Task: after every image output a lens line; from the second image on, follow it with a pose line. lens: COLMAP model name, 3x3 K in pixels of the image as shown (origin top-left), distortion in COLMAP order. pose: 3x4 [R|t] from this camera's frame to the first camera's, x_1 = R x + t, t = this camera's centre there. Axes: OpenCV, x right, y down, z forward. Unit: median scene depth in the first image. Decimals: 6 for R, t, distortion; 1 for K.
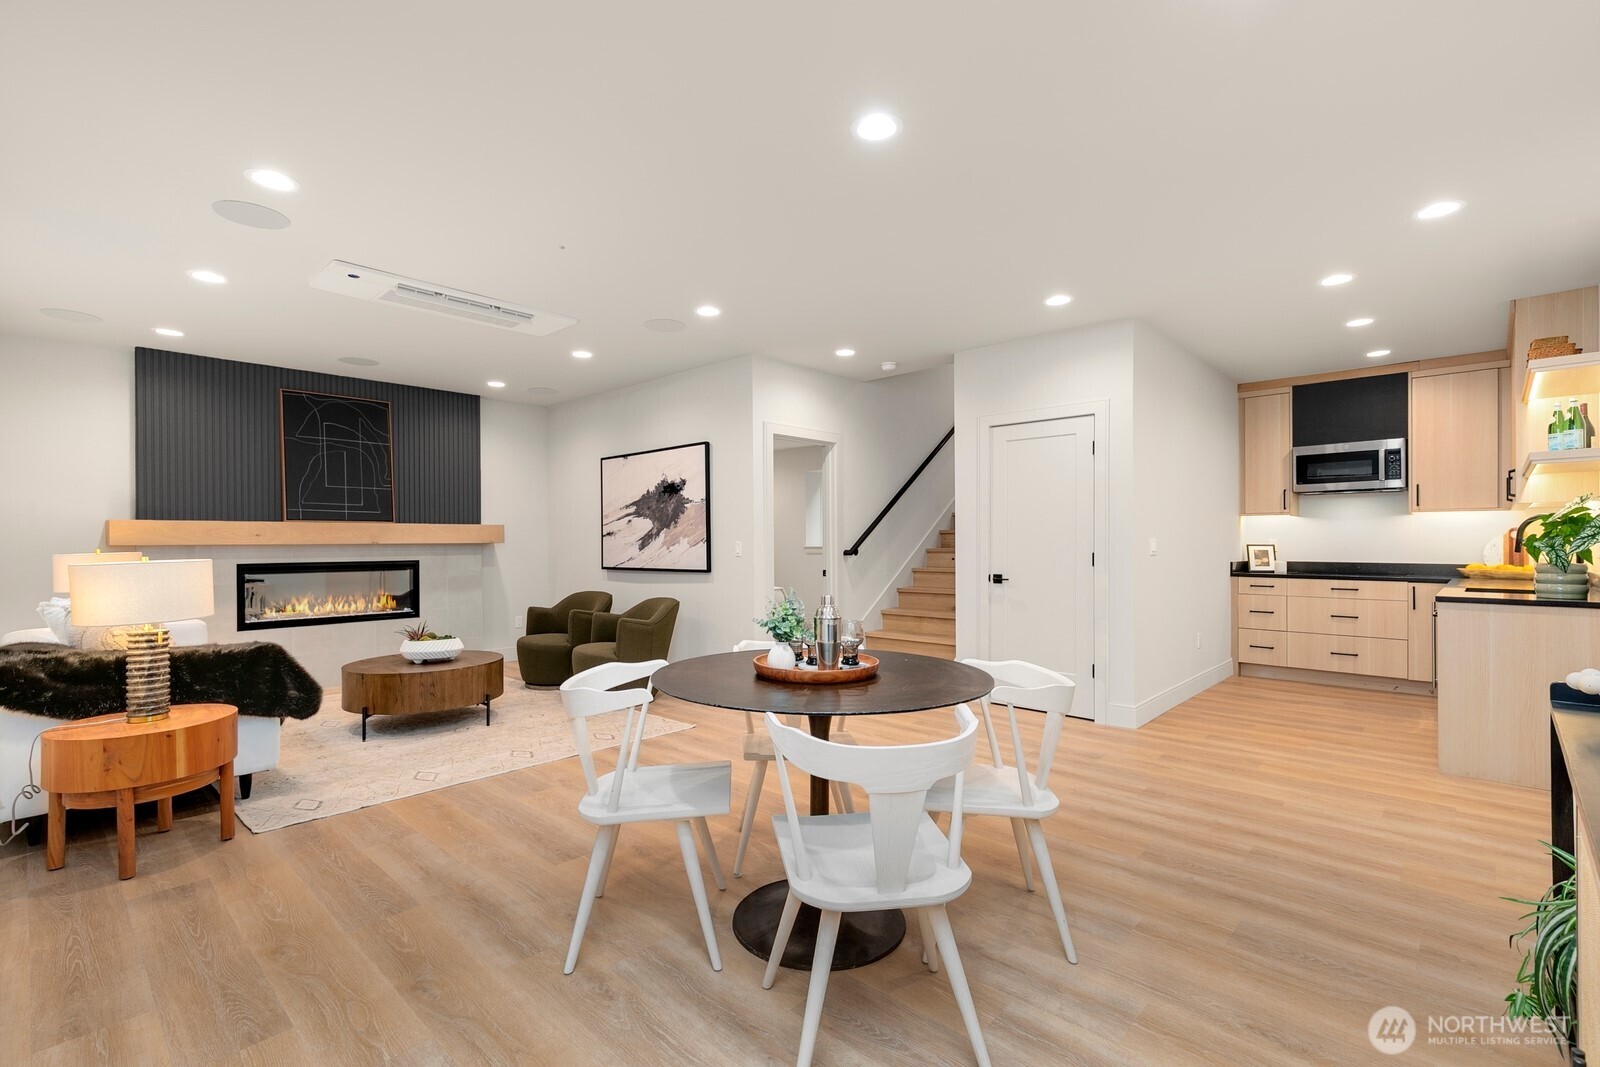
lens RADIAL K [[724.1, 0, 797.7], [0, 724.1, 541.3], [0, 0, 1]] dist [0.013087, -0.000521]
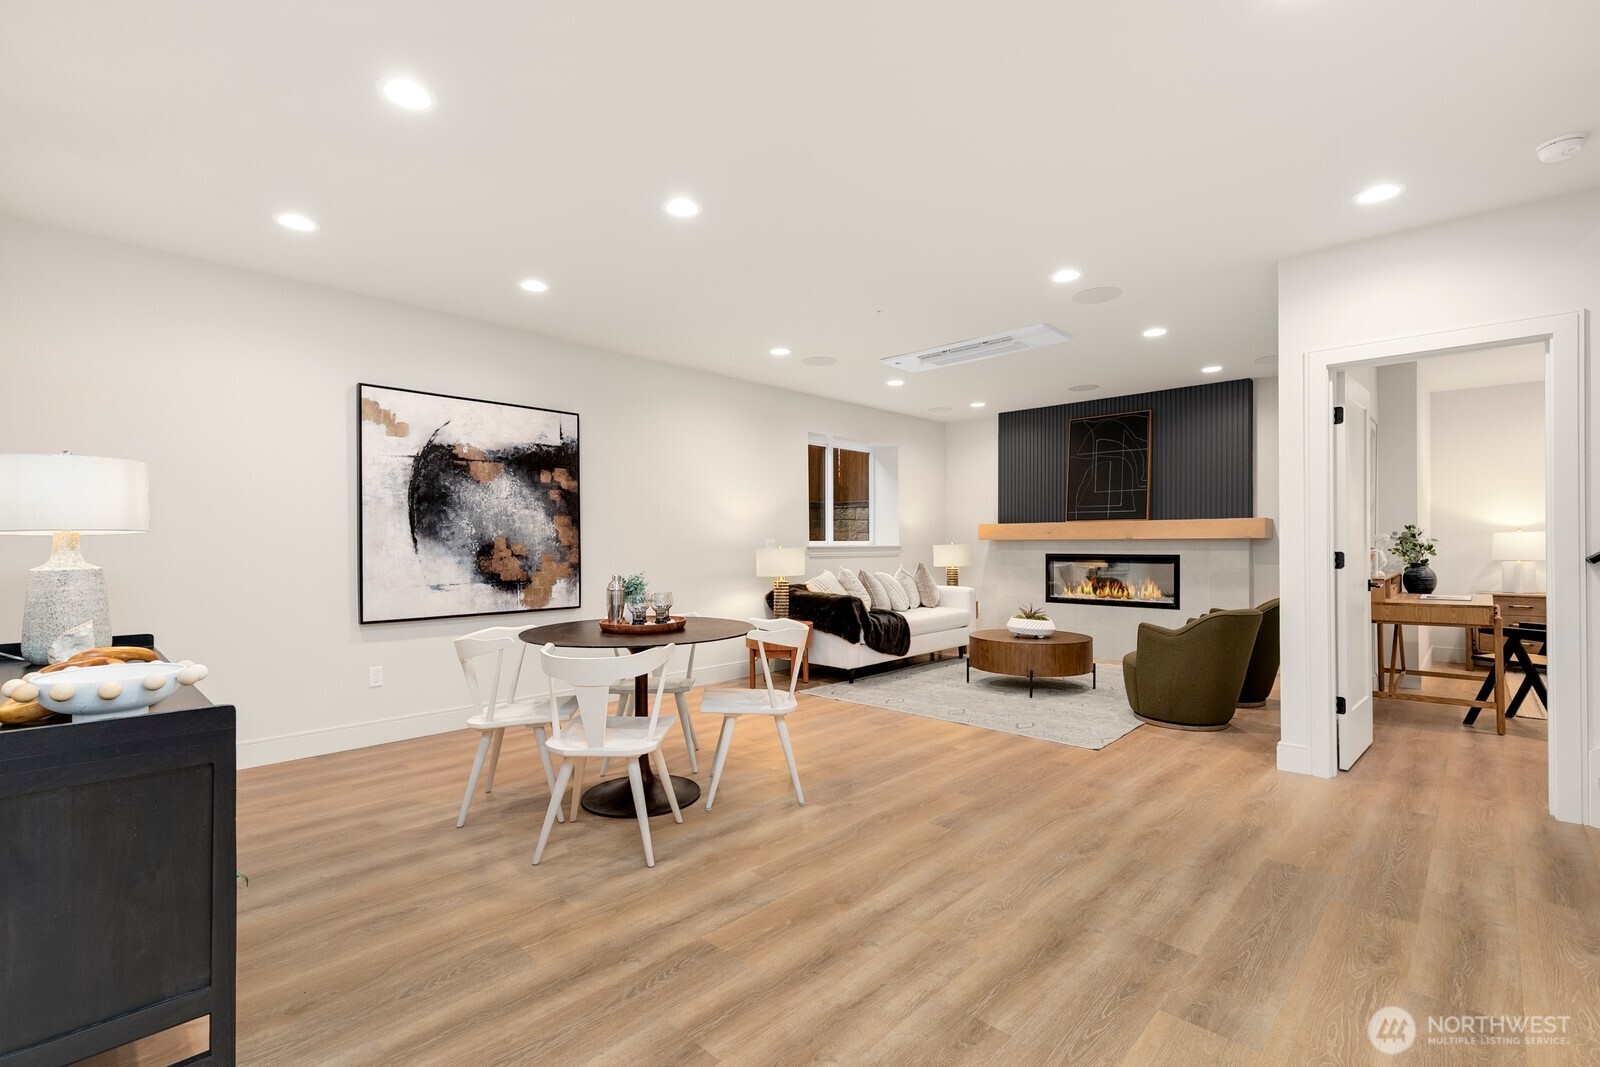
lens RADIAL K [[724.1, 0, 797.8], [0, 724.1, 537.4], [0, 0, 1]] dist [0.013087, -0.000521]
pose [[-0.007132, -0.002353, -0.999972, 0.583101], [0.003634, 0.999991, -0.002379, 0.001855], [0.999968, -0.003651, -0.007123, 0.517291]]
